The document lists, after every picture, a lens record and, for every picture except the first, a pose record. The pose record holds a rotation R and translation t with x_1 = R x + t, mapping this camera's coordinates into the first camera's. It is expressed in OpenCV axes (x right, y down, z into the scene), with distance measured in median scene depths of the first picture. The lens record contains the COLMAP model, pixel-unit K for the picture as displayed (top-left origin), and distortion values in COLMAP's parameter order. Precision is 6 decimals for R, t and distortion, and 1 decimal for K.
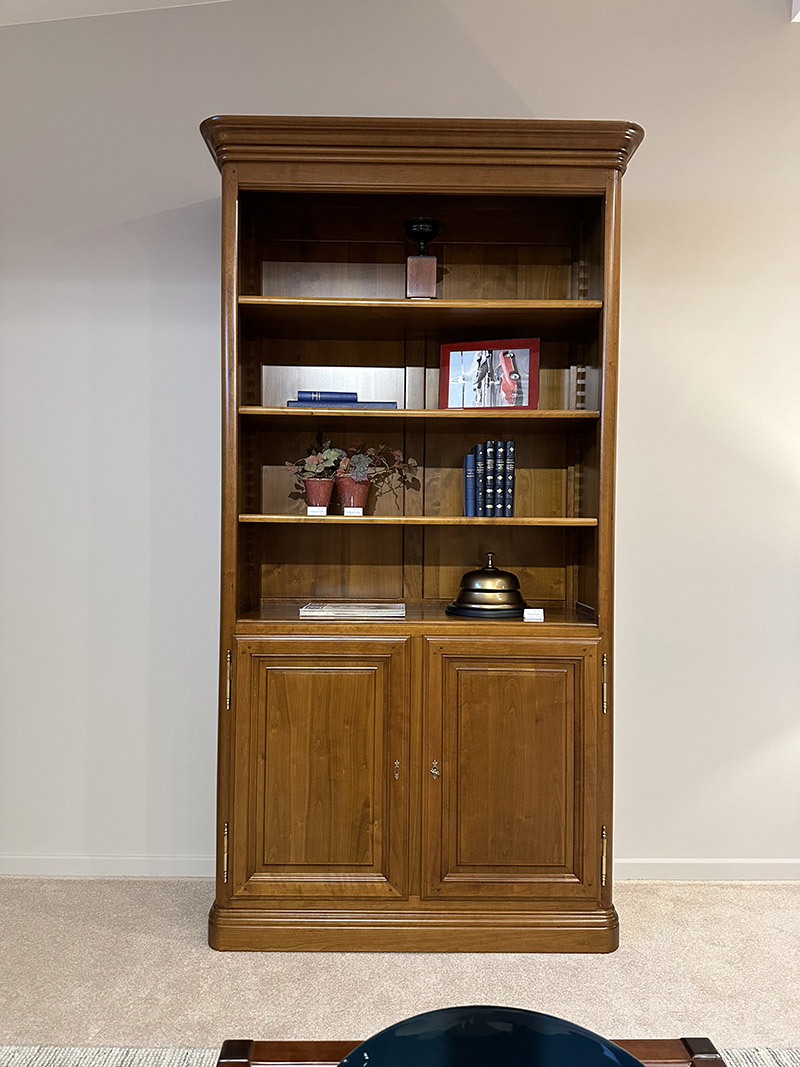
lens RADIAL K [[753.6, 0, 400.8], [0, 753.6, 526.0], [0, 0, 1]] dist [0.001258, -0.003673]
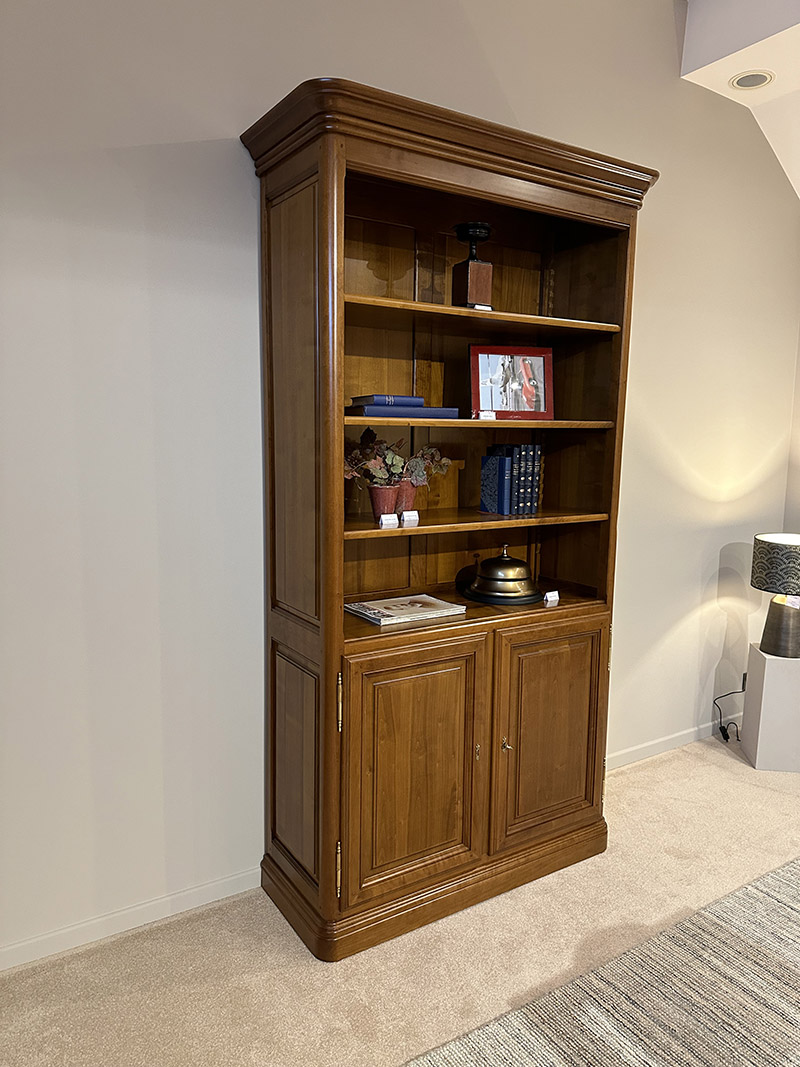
lens RADIAL K [[756.6, 0, 400.0], [0, 756.6, 533.5], [0, 0, 1]] dist [0.002404, 0.001786]
pose [[0.848290, -0.070690, 0.524793, -0.617729], [-0.006335, 0.989624, 0.143542, -0.142159], [-0.529495, -0.125090, 0.839040, 0.159763]]
